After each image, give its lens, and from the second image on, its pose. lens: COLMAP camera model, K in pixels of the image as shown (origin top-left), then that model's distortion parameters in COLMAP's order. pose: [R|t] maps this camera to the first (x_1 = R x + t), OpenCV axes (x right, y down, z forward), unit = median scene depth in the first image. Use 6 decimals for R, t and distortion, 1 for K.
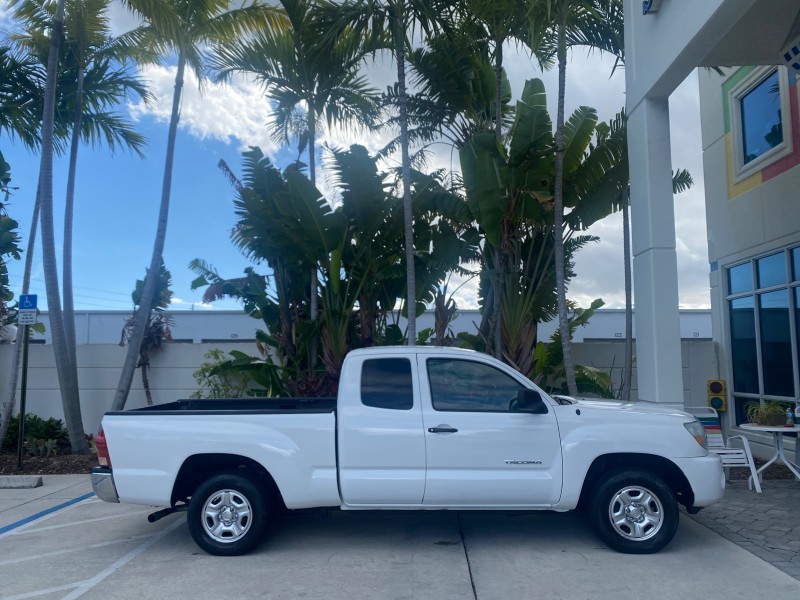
lens RADIAL K [[617.6, 0, 399.6], [0, 617.6, 294.8], [0, 0, 1]] dist [0.023536, -0.030249]
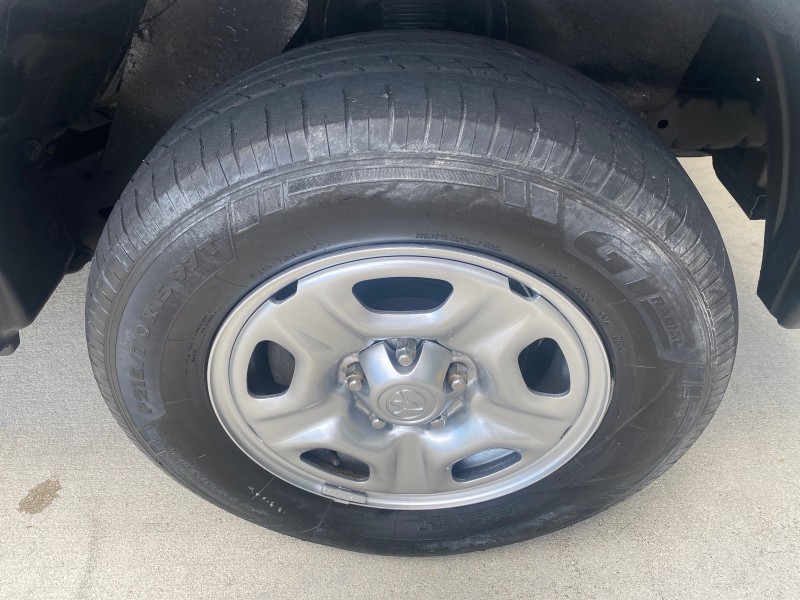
lens RADIAL K [[617.6, 0, 399.6], [0, 617.6, 294.8], [0, 0, 1]] dist [0.023536, -0.030249]
pose [[0.999374, -0.024295, 0.025726, 0.364683], [-0.001737, 0.692482, 0.721433, 0.229465], [-0.035342, -0.721026, 0.692006, 0.894210]]
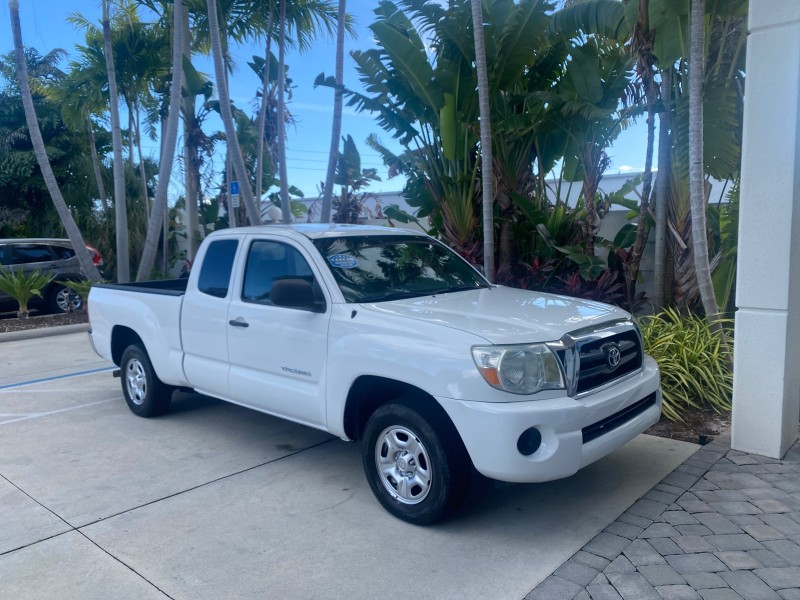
lens RADIAL K [[617.6, 0, 399.6], [0, 617.6, 294.8], [0, 0, 1]] dist [0.023536, -0.030249]
pose [[0.760526, 0.056293, -0.646863, 0.783910], [0.080213, 0.980458, 0.179632, 0.043895], [0.644334, -0.188502, 0.741149, 0.511240]]
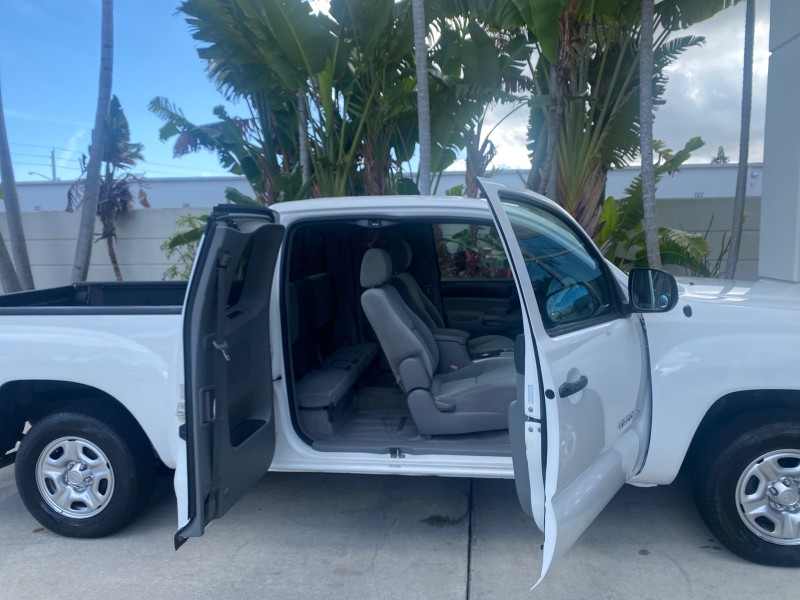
lens RADIAL K [[617.6, 0, 399.6], [0, 617.6, 294.8], [0, 0, 1]] dist [0.023536, -0.030249]
pose [[0.995368, -0.003944, -0.096053, 0.097449], [0.023803, 0.978156, 0.206505, 0.062820], [0.093140, -0.207835, 0.973719, 0.472713]]
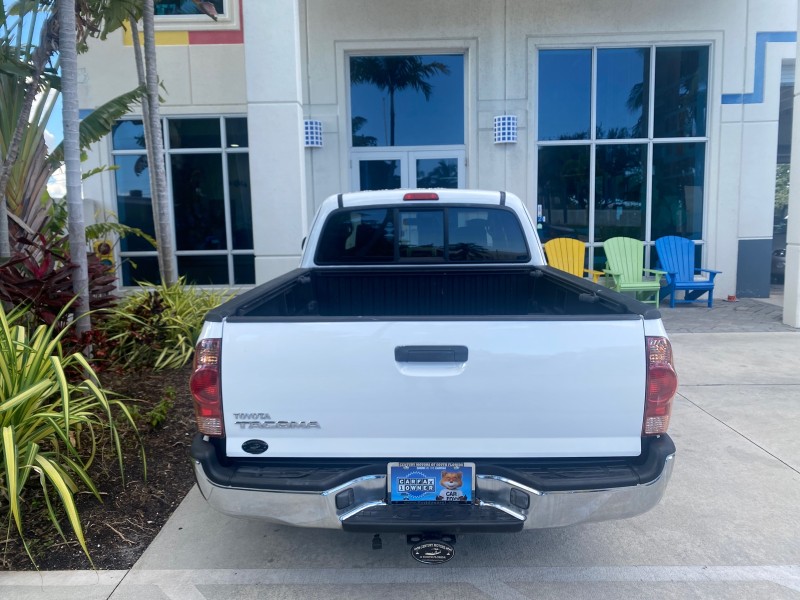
lens RADIAL K [[616.6, 0, 400.8], [0, 616.6, 293.3], [0, 0, 1]] dist [0.027530, -0.032766]
pose [[-0.029548, -0.114676, 0.992963, -0.910708], [-0.087802, 0.989855, 0.111704, 0.153083], [-0.995700, -0.083883, -0.039316, 1.235036]]
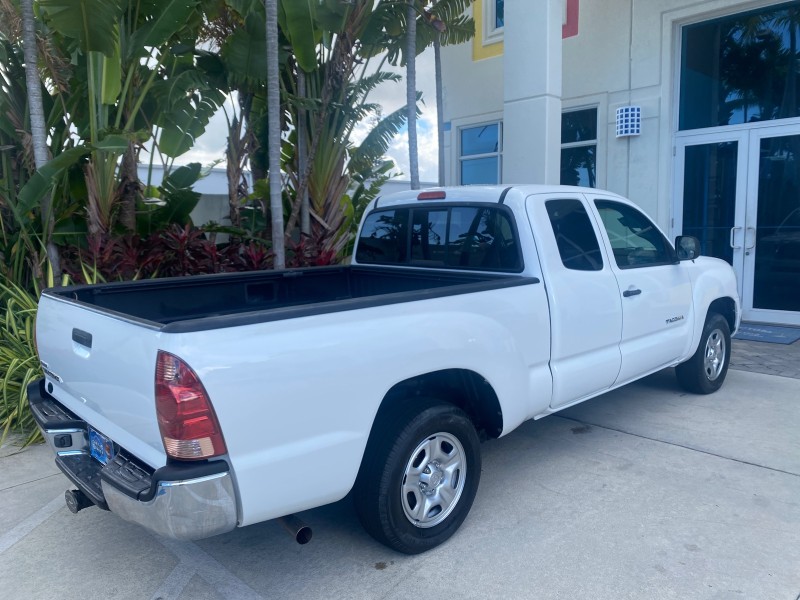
lens RADIAL K [[617.6, 0, 399.6], [0, 617.6, 294.8], [0, 0, 1]] dist [0.023536, -0.030249]
pose [[0.693110, -0.089944, 0.715199, -0.675199], [-0.062418, 0.980969, 0.183858, 0.097659], [-0.718125, -0.172075, 0.674305, 0.680514]]
